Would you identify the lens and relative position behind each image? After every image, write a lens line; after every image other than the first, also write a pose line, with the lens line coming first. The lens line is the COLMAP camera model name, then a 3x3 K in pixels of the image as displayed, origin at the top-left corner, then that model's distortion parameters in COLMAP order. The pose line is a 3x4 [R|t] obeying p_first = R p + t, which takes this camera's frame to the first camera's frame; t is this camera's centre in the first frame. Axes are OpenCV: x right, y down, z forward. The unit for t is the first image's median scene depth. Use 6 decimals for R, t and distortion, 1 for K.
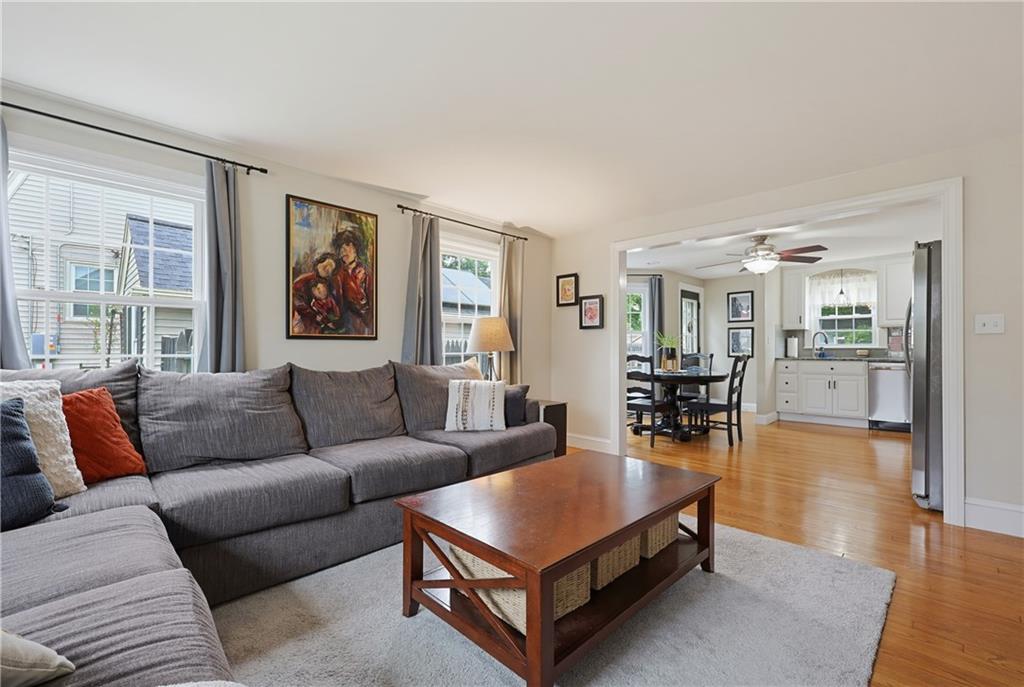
lens RADIAL K [[435.2, 0, 514.1], [0, 435.2, 348.0], [0, 0, 1]] dist [-0.000387, -0.000044]
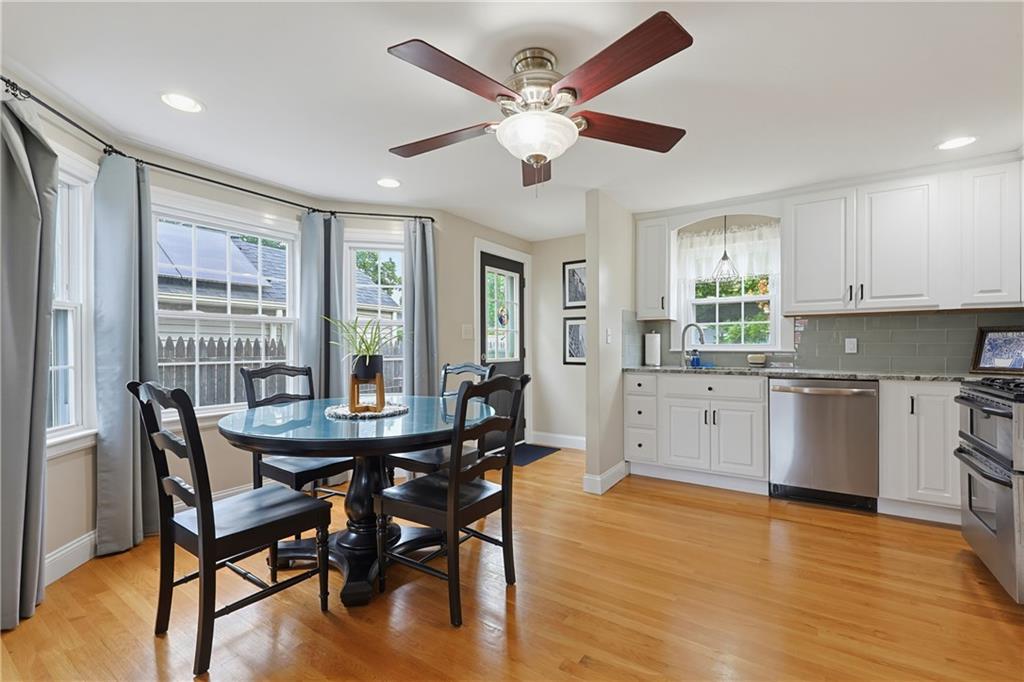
lens RADIAL K [[435.0, 0, 510.5], [0, 435.0, 348.3], [0, 0, 1]] dist [-0.000333, -0.000066]
pose [[0.981017, -0.003500, 0.193892, 0.336549], [0.001973, 0.999965, 0.008070, -0.008675], [-0.193914, -0.007534, 0.980990, 0.455709]]
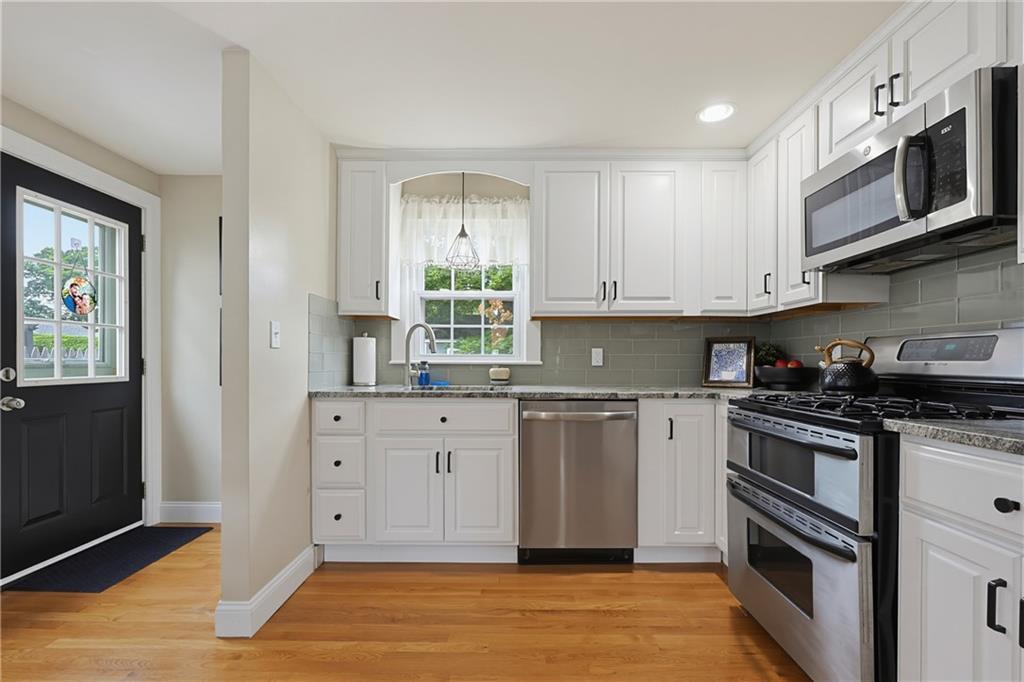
lens RADIAL K [[446.5, 0, 508.6], [0, 446.5, 362.8], [0, 0, 1]] dist [-0.002079, -0.000465]
pose [[0.714798, 0.000019, 0.699331, 0.456715], [-0.005734, 0.999967, 0.005833, -0.003143], [-0.699307, -0.008179, 0.714774, 0.624969]]
